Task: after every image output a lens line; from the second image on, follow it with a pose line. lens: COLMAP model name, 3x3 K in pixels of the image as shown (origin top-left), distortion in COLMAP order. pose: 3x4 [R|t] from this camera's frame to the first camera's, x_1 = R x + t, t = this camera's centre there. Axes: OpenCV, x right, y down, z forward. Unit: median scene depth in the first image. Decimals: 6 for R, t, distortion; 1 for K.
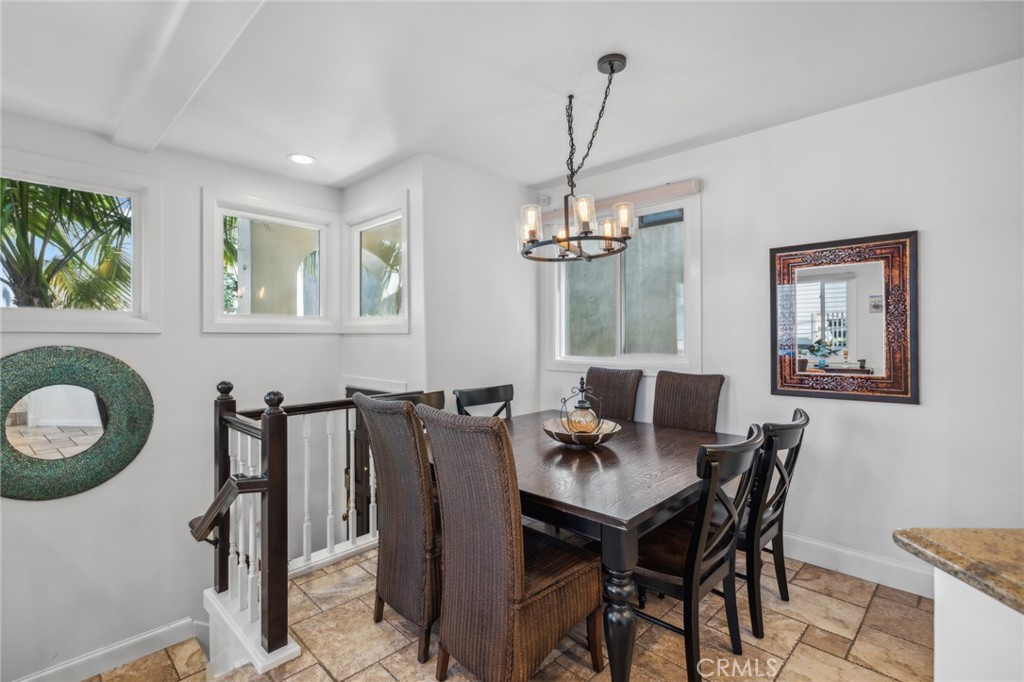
lens RADIAL K [[473.6, 0, 512.7], [0, 473.6, 337.1], [0, 0, 1]] dist [-0.000483, -0.000048]
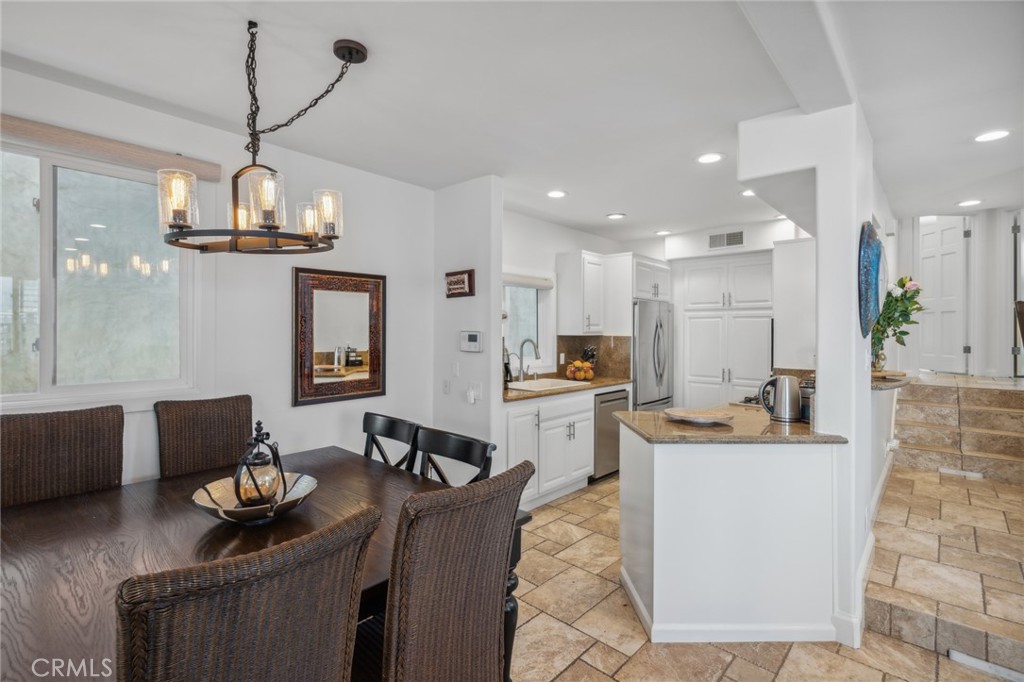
lens RADIAL K [[473.6, 0, 512.6], [0, 473.6, 334.4], [0, 0, 1]] dist [-0.000483, -0.000048]
pose [[-0.019116, -0.006330, 0.999797, -0.585846], [-0.000700, 0.999980, 0.006318, -0.052468], [-0.999817, -0.000579, -0.019120, 0.616921]]
